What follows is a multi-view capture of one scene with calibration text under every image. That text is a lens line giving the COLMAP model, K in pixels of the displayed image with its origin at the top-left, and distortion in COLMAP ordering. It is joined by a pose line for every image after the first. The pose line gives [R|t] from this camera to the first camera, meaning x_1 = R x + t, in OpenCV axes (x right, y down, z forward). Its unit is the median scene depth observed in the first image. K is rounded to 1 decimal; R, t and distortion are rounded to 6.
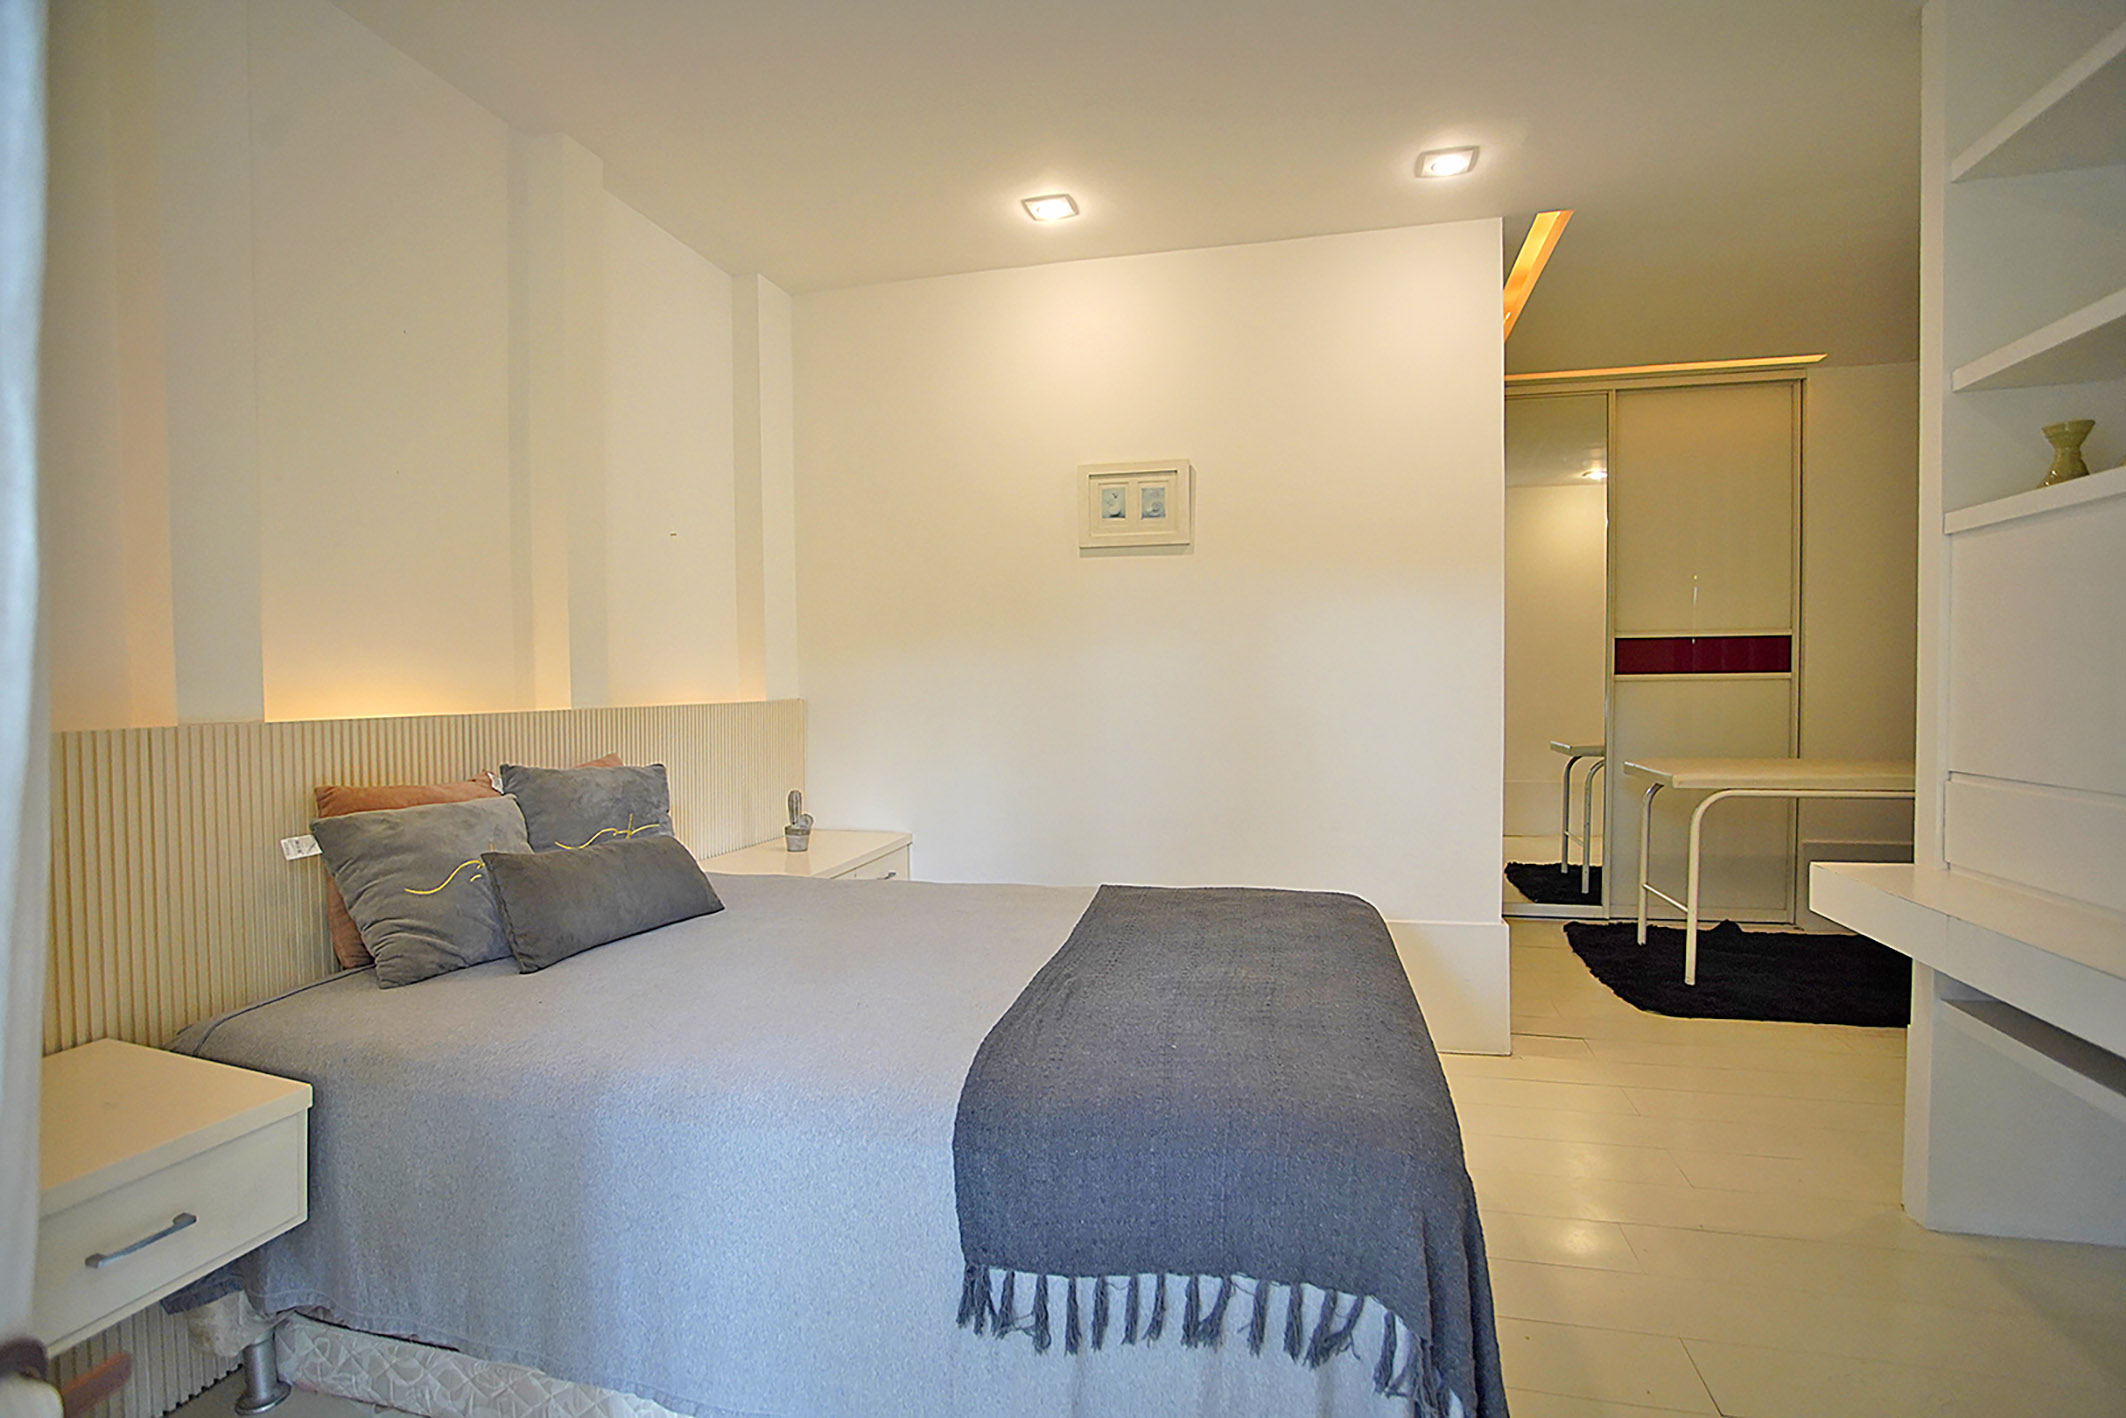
lens RADIAL K [[1033.1, 0, 1059.7], [0, 1033.1, 717.4], [0, 0, 1]] dist [-0.030305, 0.005732]
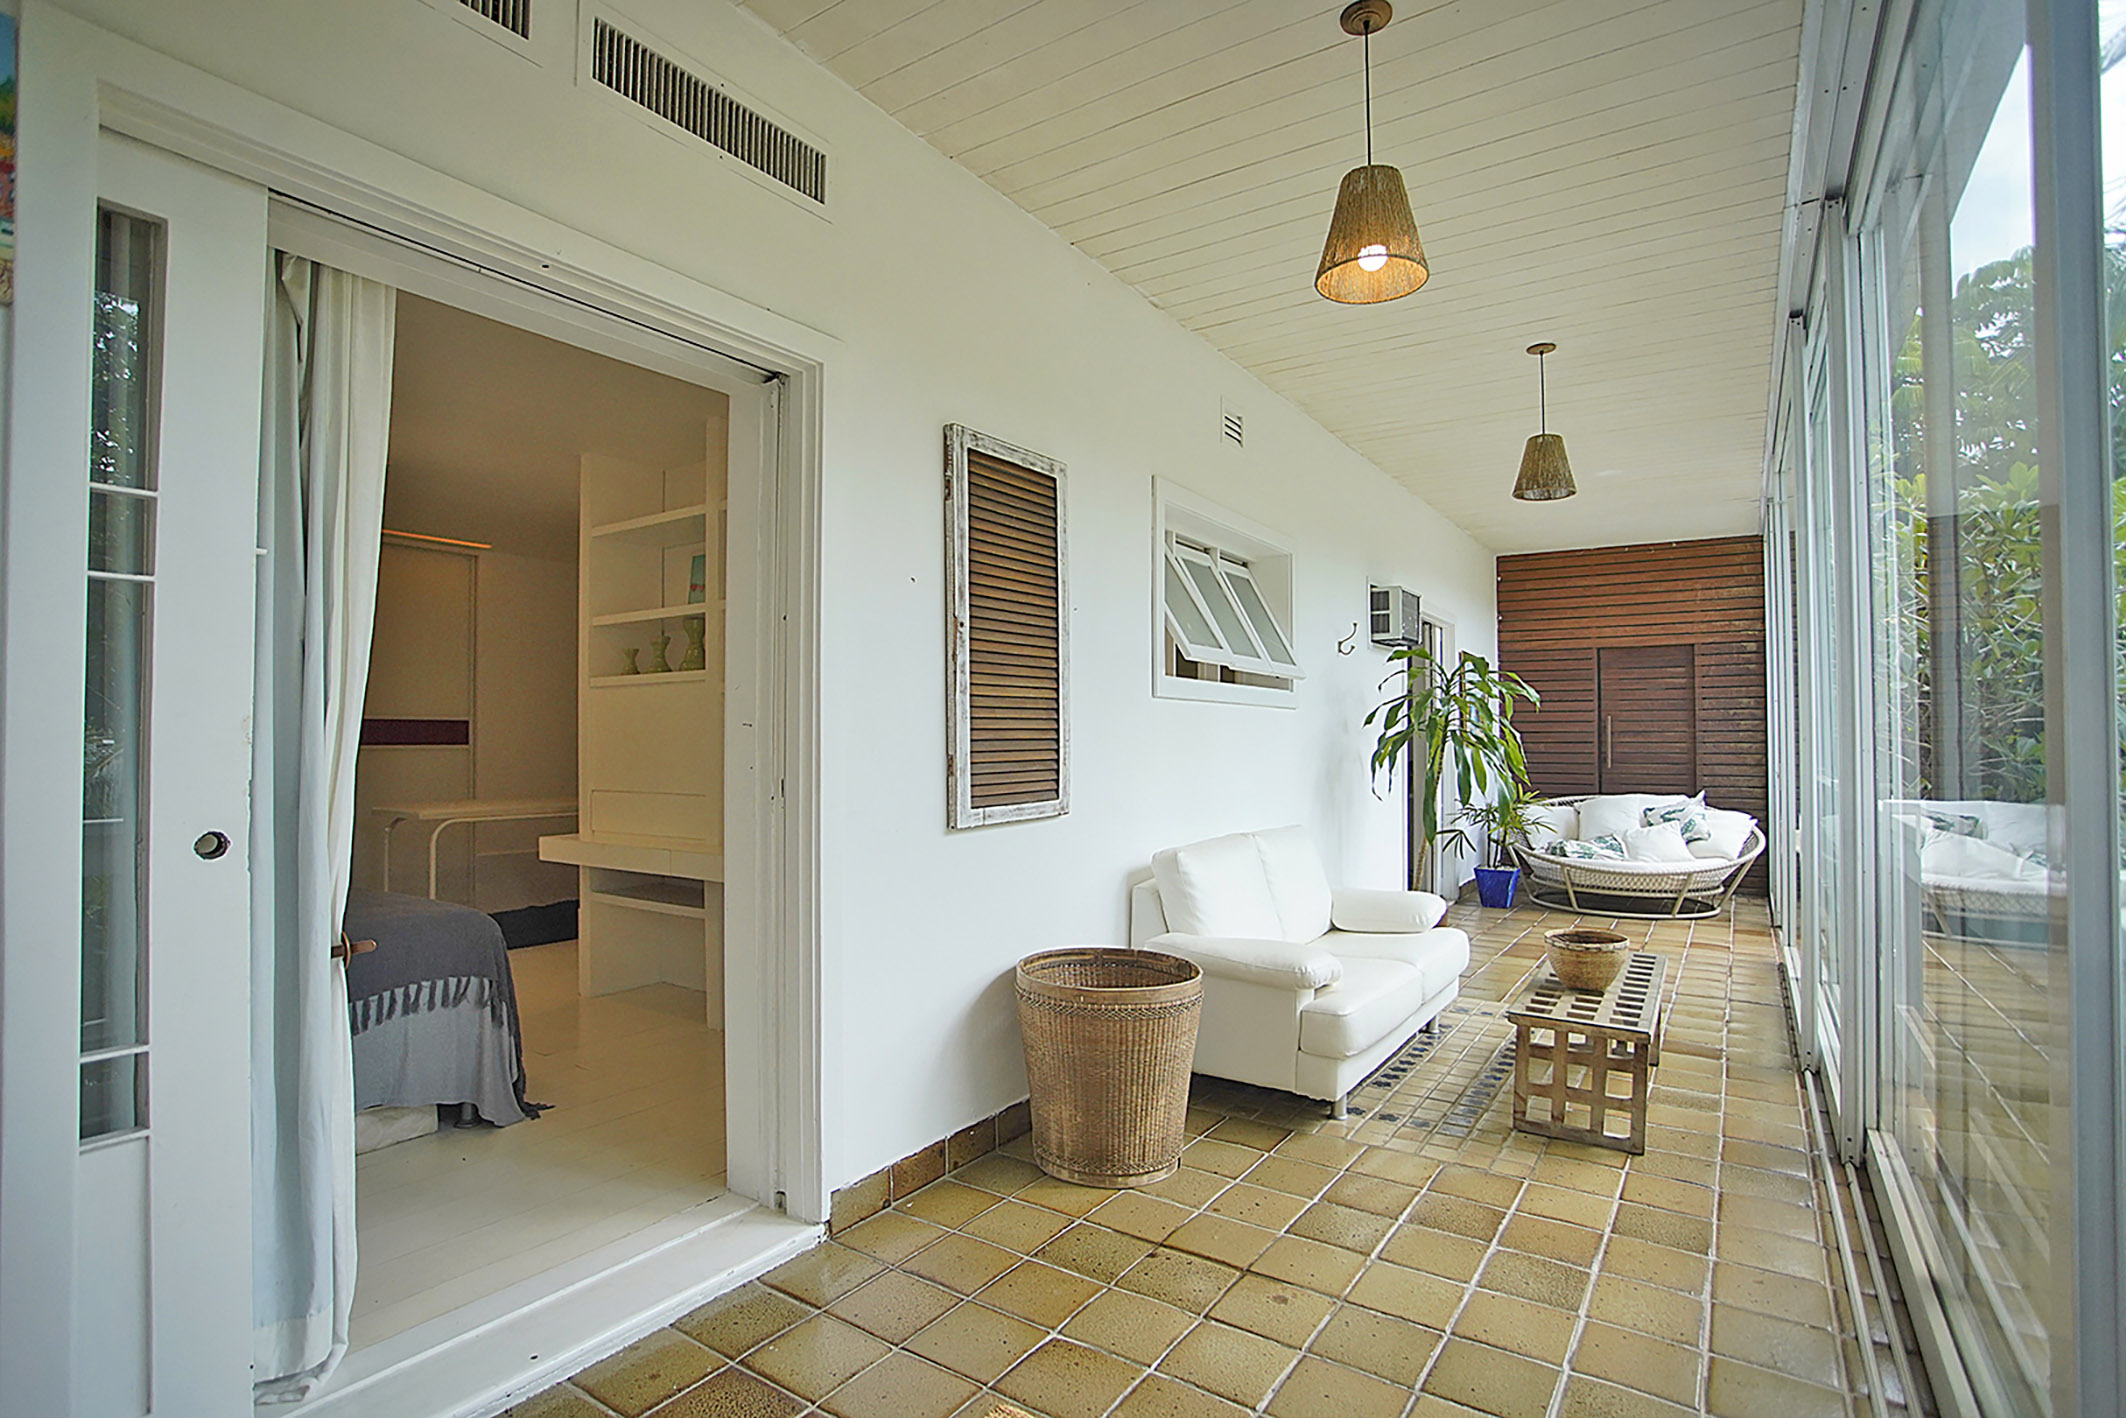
lens RADIAL K [[1033.1, 0, 1058.0], [0, 1033.1, 723.9], [0, 0, 1]] dist [-0.030305, 0.005732]
pose [[0.336608, 0.025864, 0.941290, -1.734415], [0.026334, 0.998973, -0.036866, 0.023156], [-0.941277, 0.037197, 0.335581, -1.413151]]
